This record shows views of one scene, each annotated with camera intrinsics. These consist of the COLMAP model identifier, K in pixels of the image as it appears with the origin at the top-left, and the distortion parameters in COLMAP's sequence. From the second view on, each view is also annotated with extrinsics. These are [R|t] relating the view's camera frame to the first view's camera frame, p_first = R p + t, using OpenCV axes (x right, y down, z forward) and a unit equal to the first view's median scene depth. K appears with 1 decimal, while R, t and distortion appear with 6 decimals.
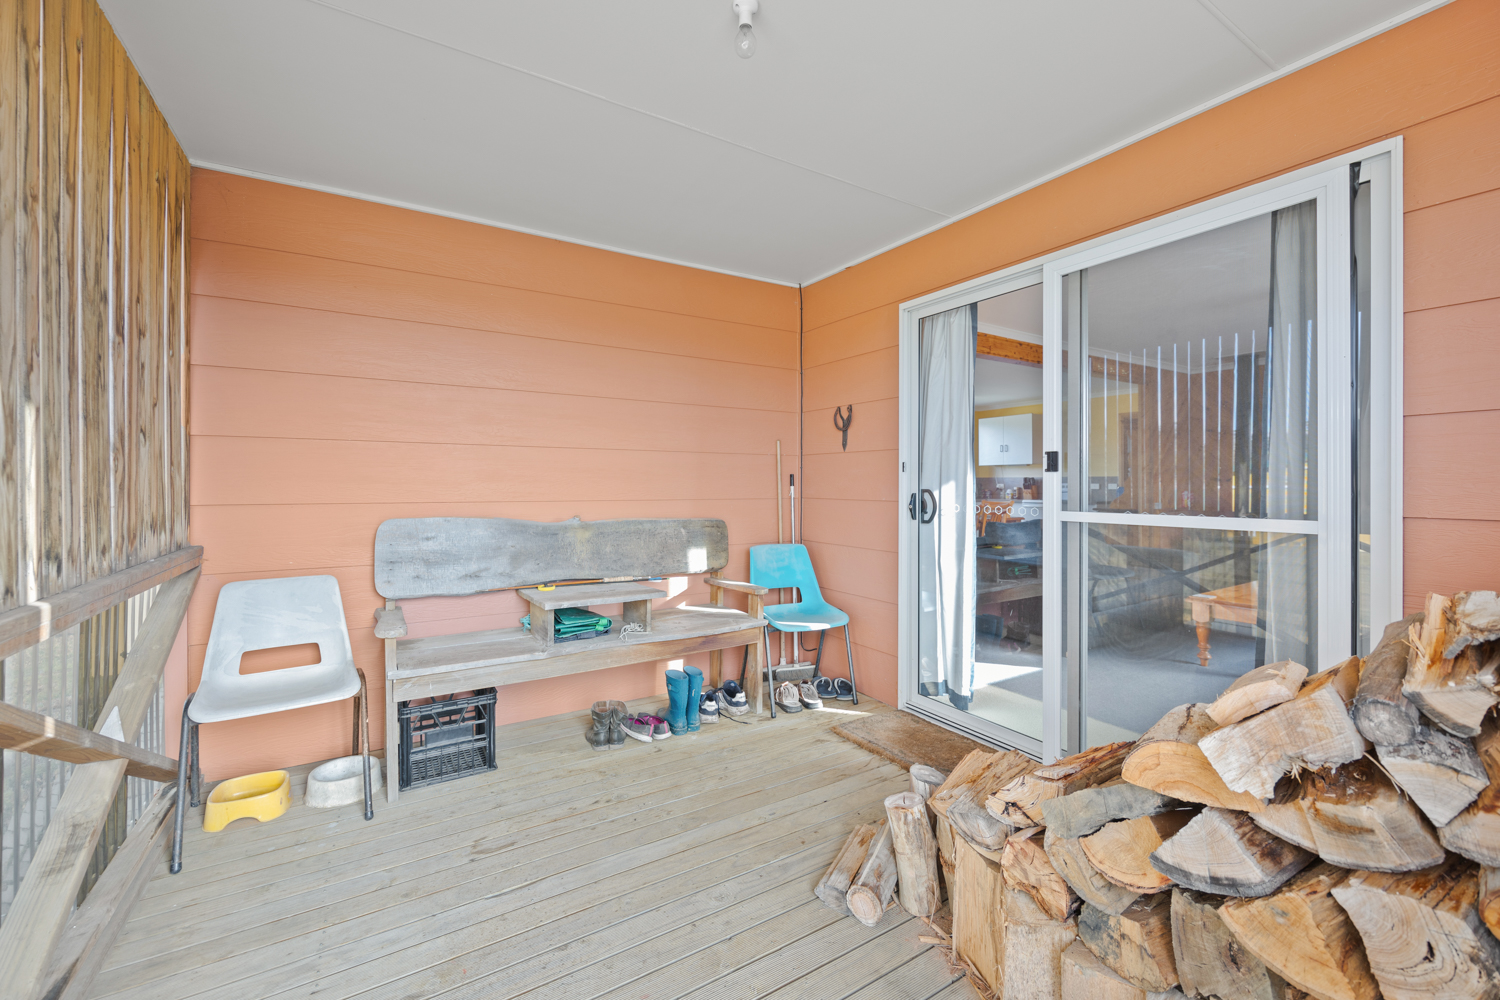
lens RADIAL K [[602.9, 0, 747.2], [0, 602.9, 488.2], [0, 0, 1]] dist [0.000272, 0.000077]
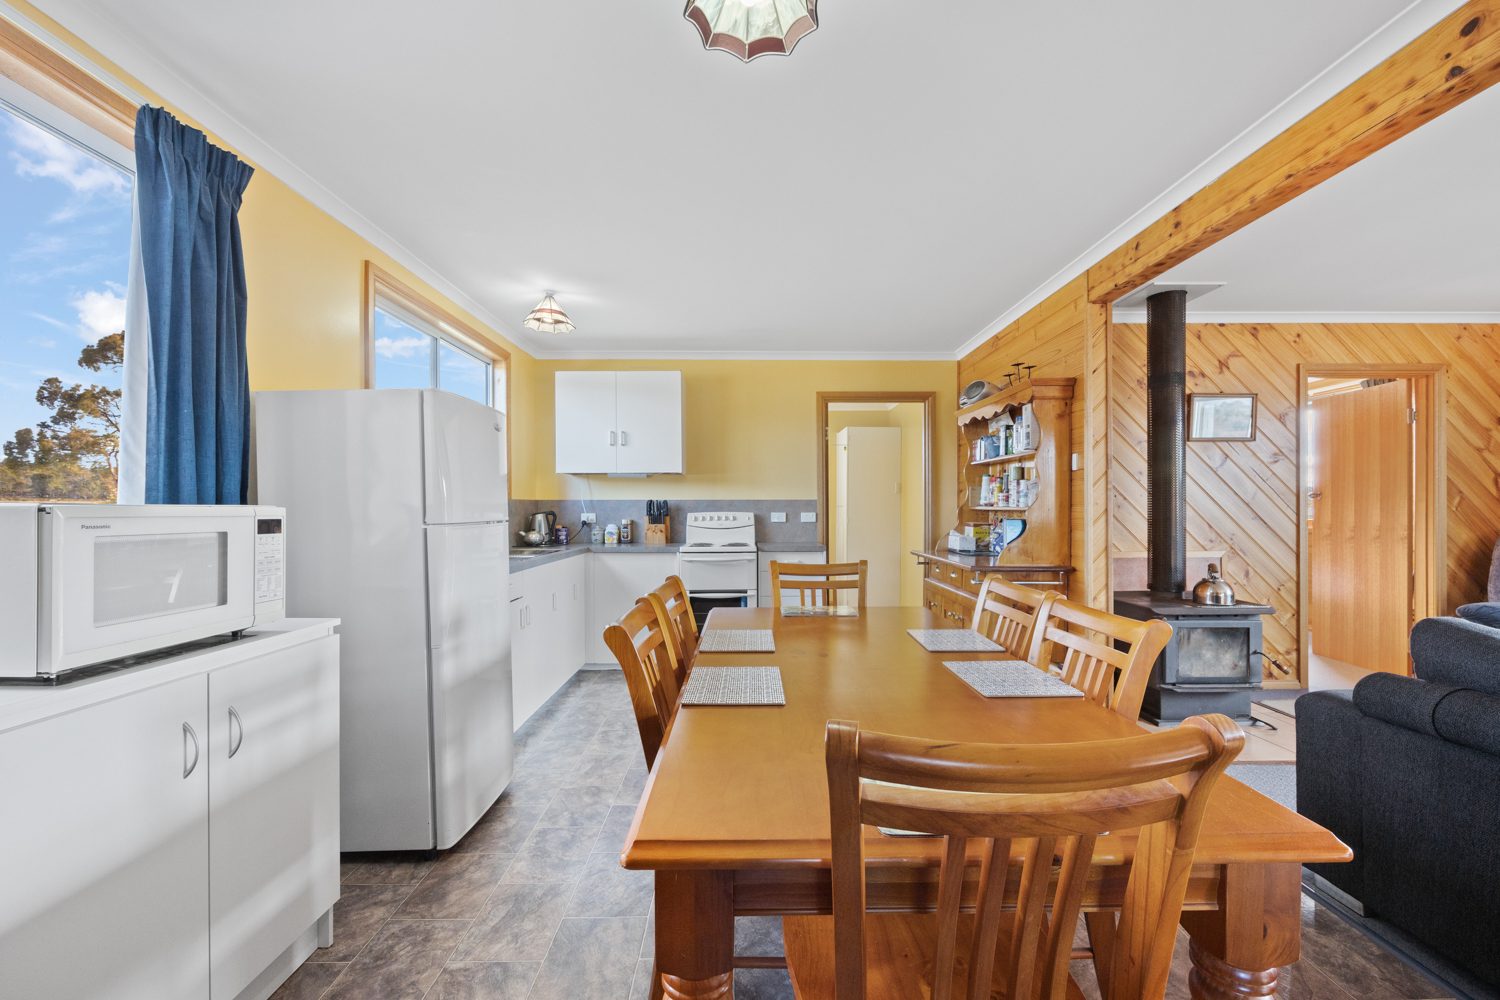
lens RADIAL K [[617.7, 0, 760.9], [0, 617.7, 514.2], [0, 0, 1]] dist [-0.001135, 0.000028]
pose [[0.498645, -0.006482, 0.866782, 0.058678], [0.008530, 0.999960, 0.002570, -0.006777], [-0.866765, 0.006112, 0.498680, 0.660654]]
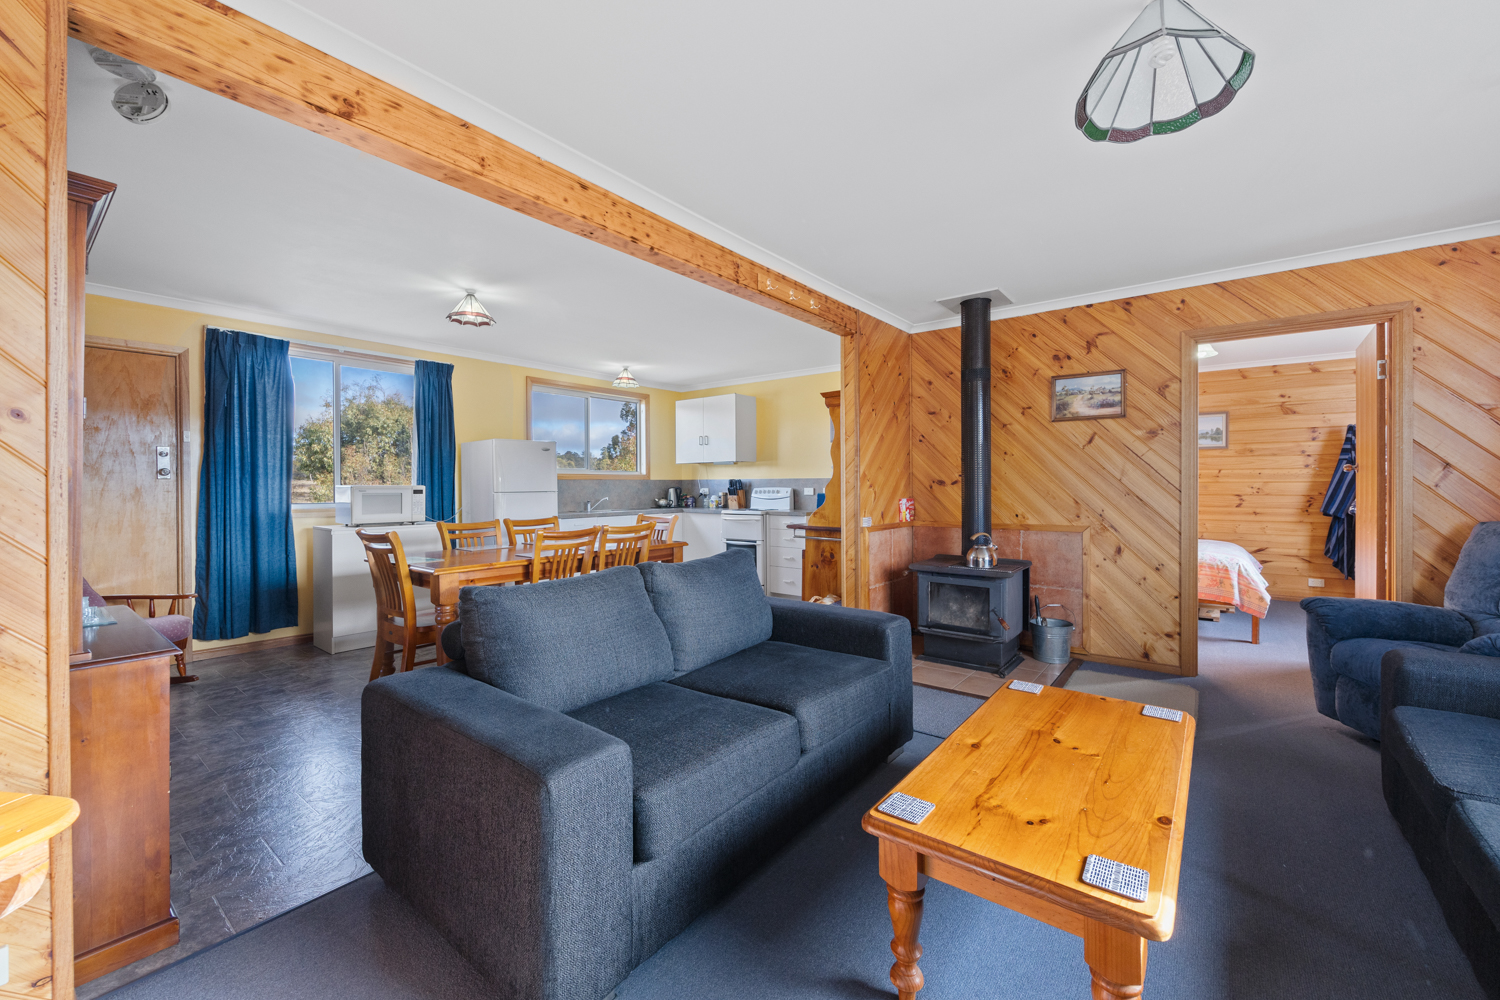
lens RADIAL K [[606.7, 0, 750.0], [0, 606.7, 500.0], [0, 0, 1]] dist [-0.011401, 0.000259]
pose [[0.935804, -0.010759, 0.352357, 0.213333], [0.005293, 0.999850, 0.016472, -0.004575], [-0.352481, -0.013549, 0.935721, 0.274993]]
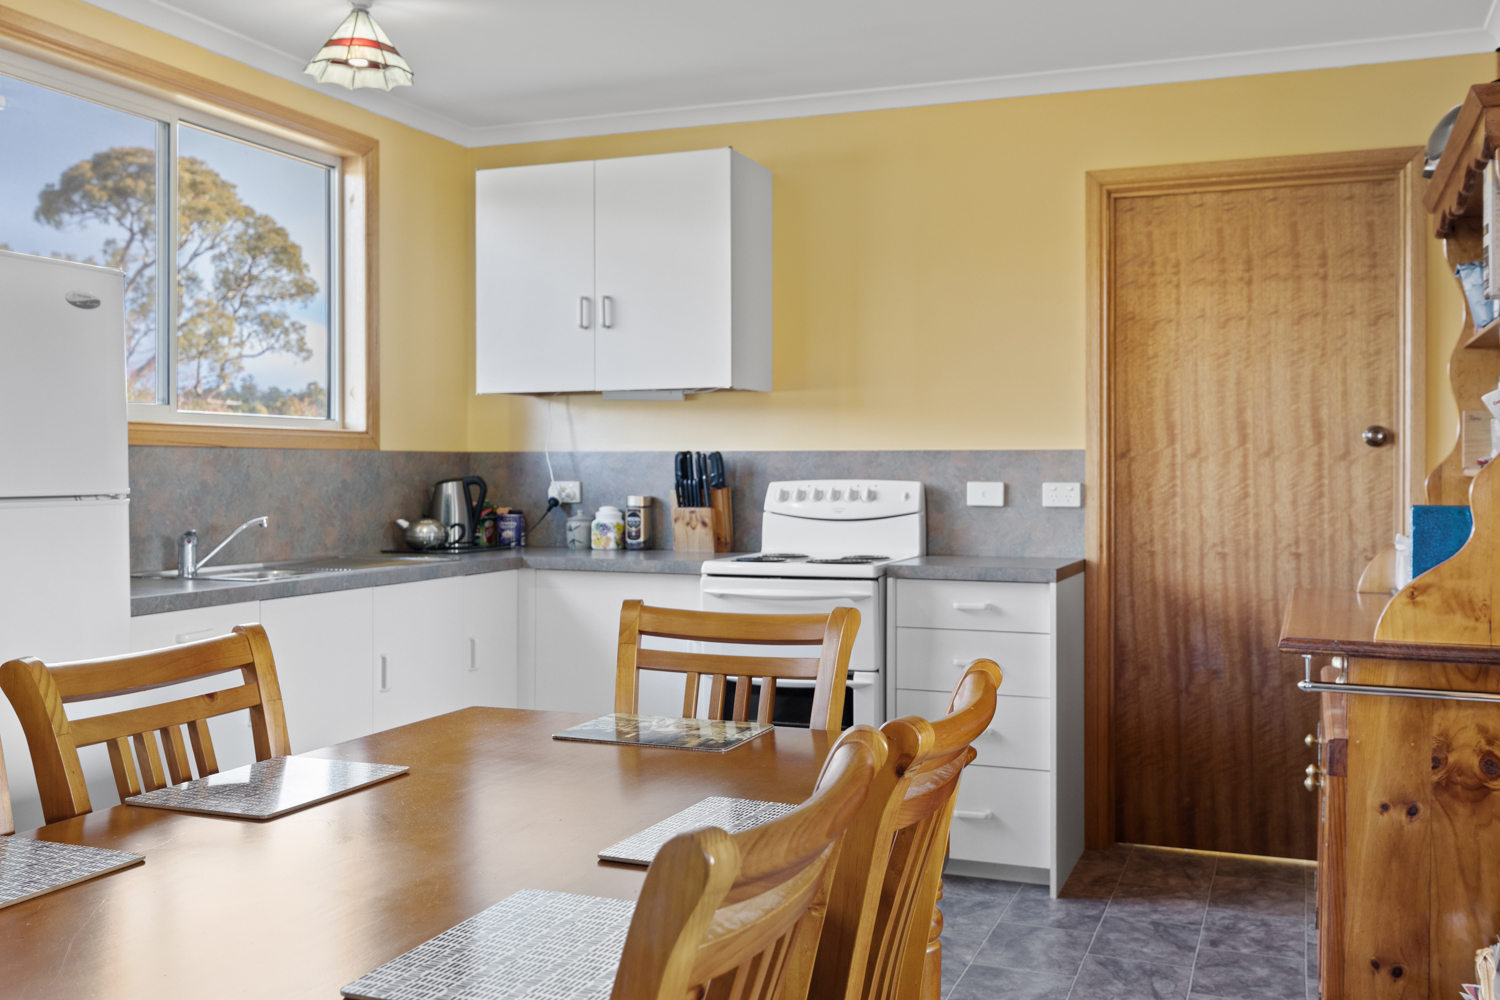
lens RADIAL K [[1444.3, 0, 750.0], [0, 1444.3, 500.0], [0, 0, 1]] dist [-0.006236, -0.004277]
pose [[0.796364, -0.009511, 0.604742, 0.163620], [0.002989, 0.999926, 0.011790, -0.006592], [-0.604810, -0.007581, 0.796334, 0.567722]]
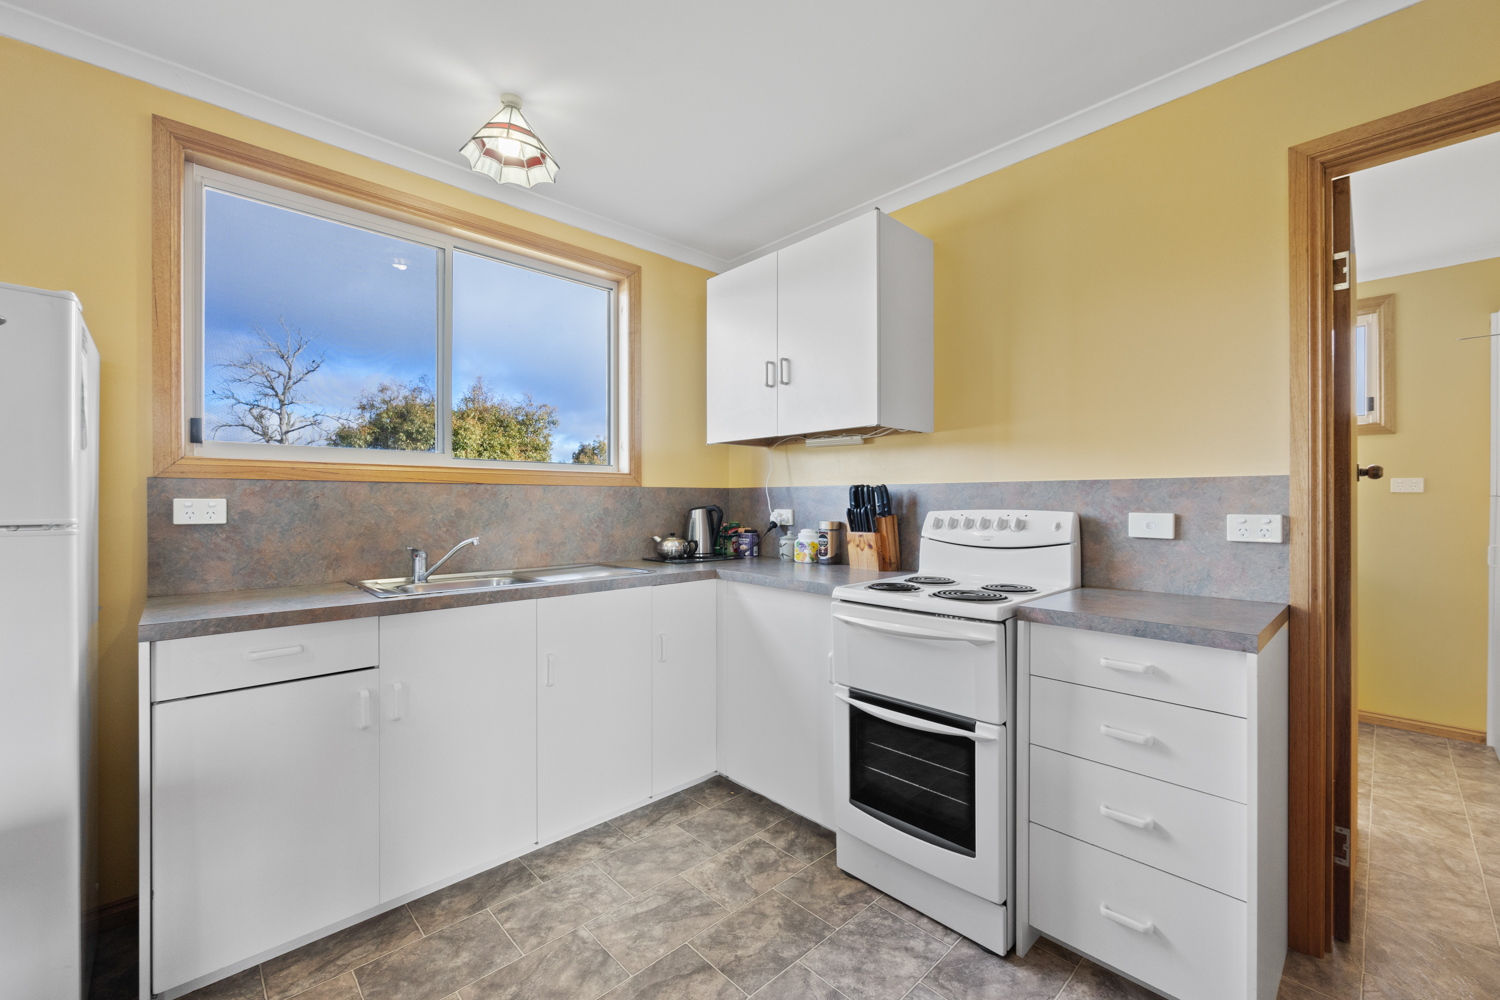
lens RADIAL K [[606.7, 0, 750.0], [0, 606.7, 500.0], [0, 0, 1]] dist [-0.011401, 0.000259]
pose [[0.979394, 0.002821, 0.201939, 0.361718], [-0.000423, 0.999929, -0.011918, -0.008375], [-0.201958, 0.011587, 0.979326, 0.748969]]
